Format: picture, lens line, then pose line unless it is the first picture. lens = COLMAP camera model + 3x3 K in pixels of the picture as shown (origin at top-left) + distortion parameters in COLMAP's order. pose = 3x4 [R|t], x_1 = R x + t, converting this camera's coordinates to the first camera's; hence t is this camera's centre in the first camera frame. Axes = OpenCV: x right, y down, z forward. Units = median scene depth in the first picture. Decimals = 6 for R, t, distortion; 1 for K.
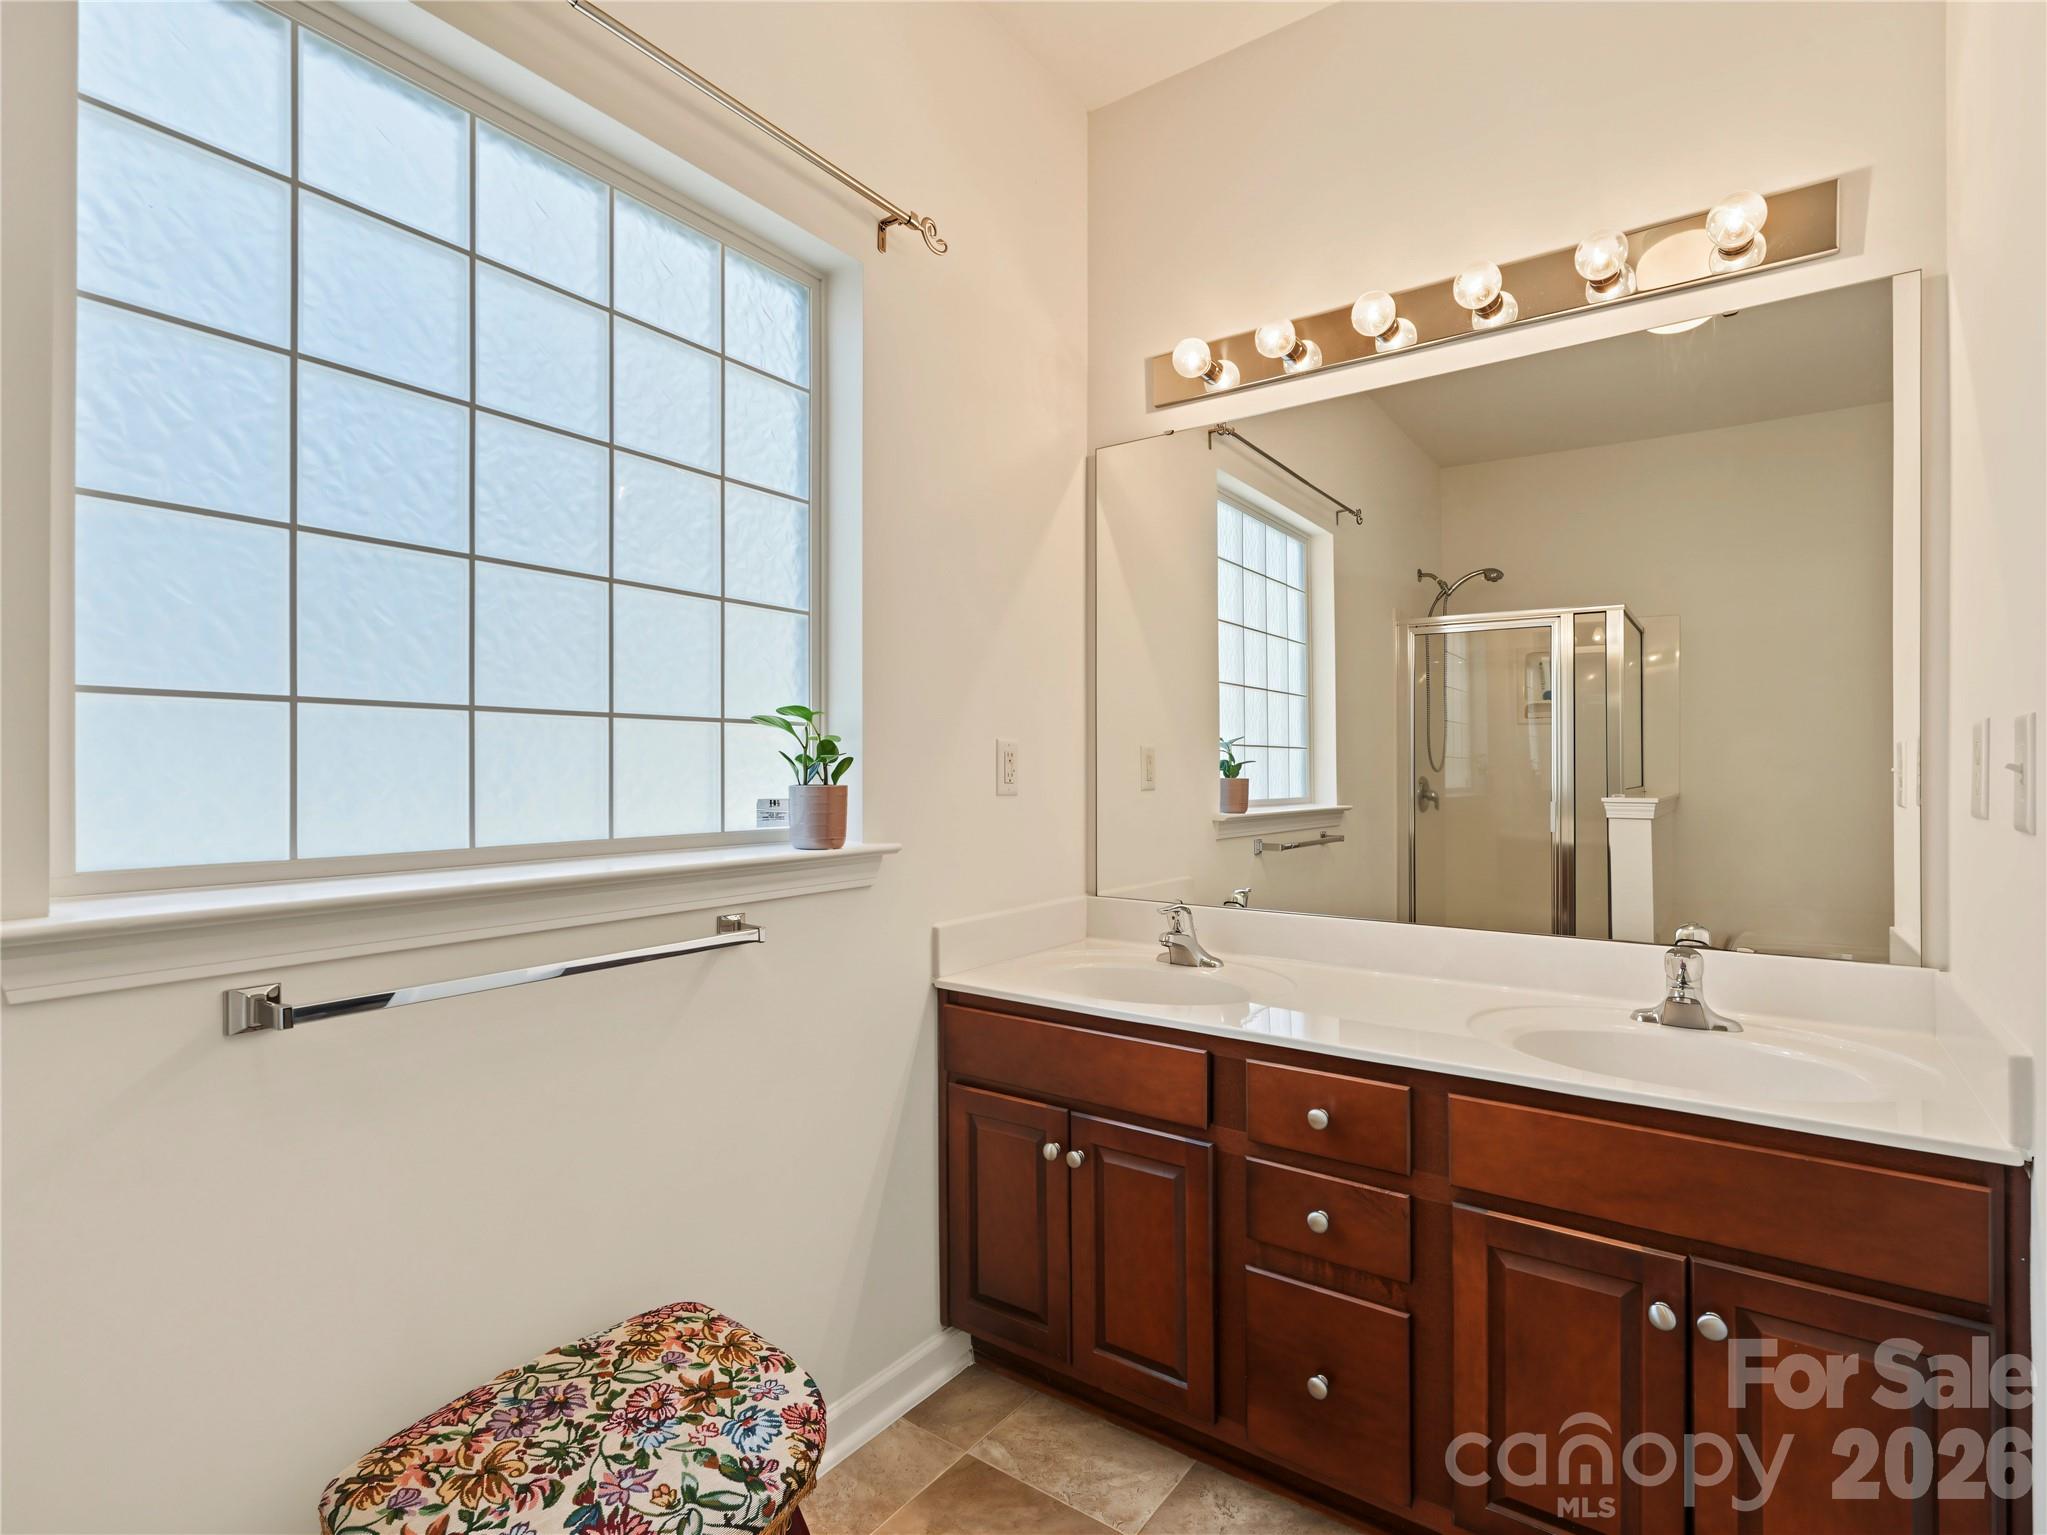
lens RADIAL K [[1005.1, 0, 1016.7], [0, 1005.1, 769.7], [0, 0, 1]] dist [-0.001596, 0.003779]
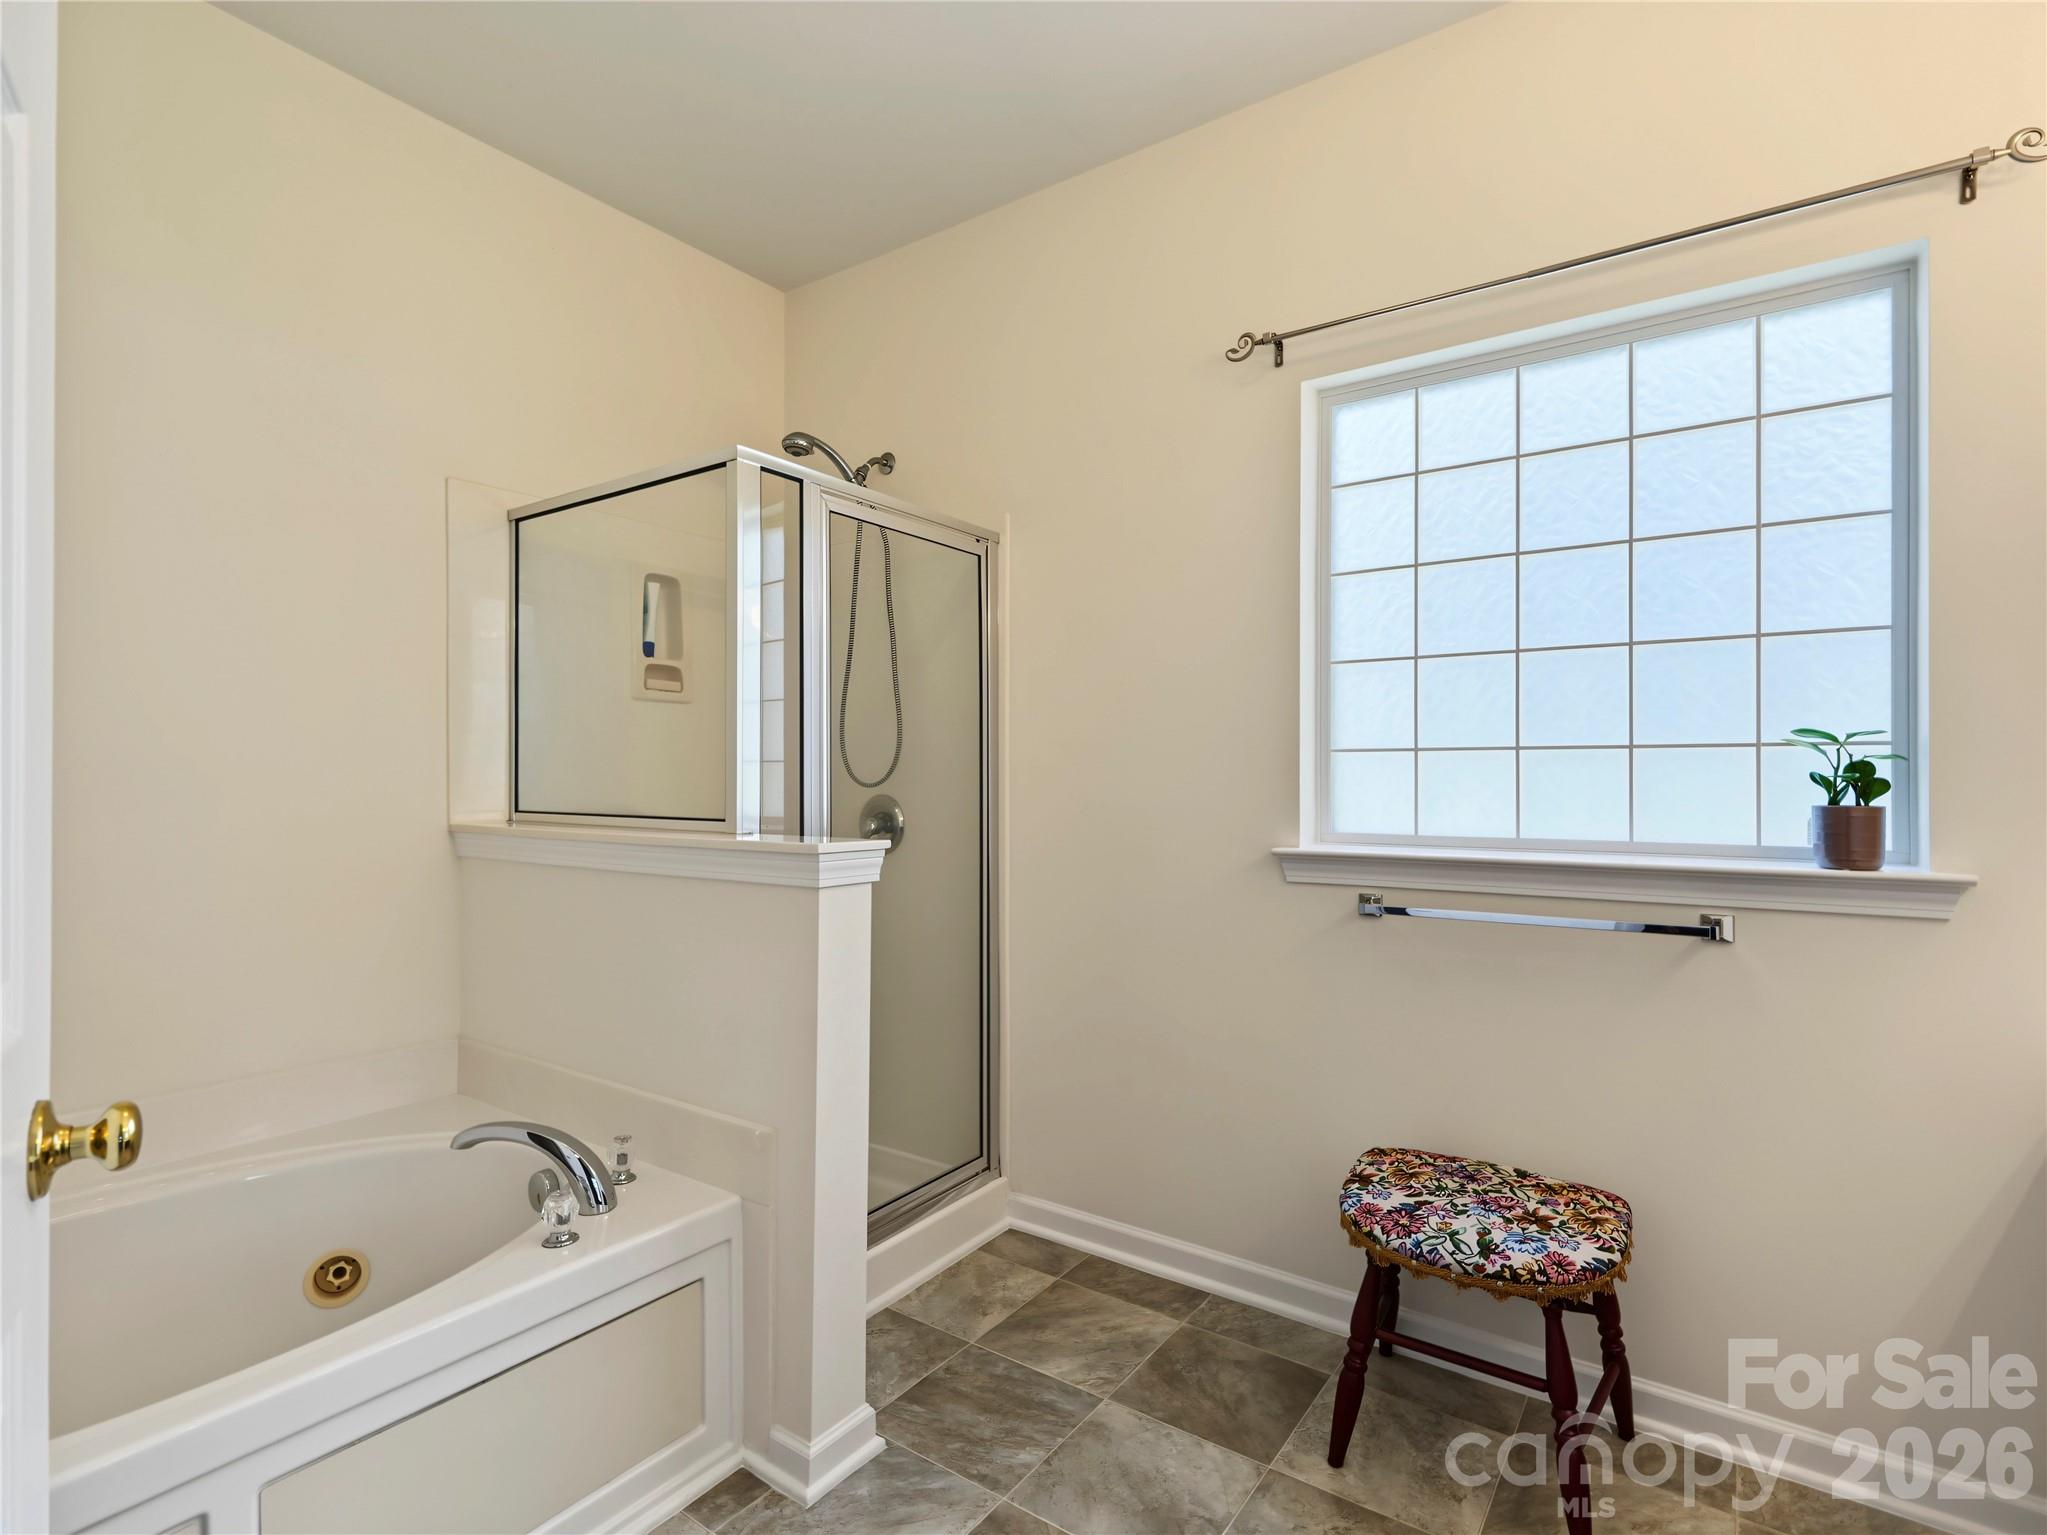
lens RADIAL K [[1005.1, 0, 1015.7], [0, 1005.1, 771.5], [0, 0, 1]] dist [-0.001596, 0.003779]
pose [[0.006086, -0.004975, -0.999969, 1.119889], [0.004189, 0.999979, -0.004949, -0.025108], [0.999973, -0.004158, 0.006107, 0.236254]]
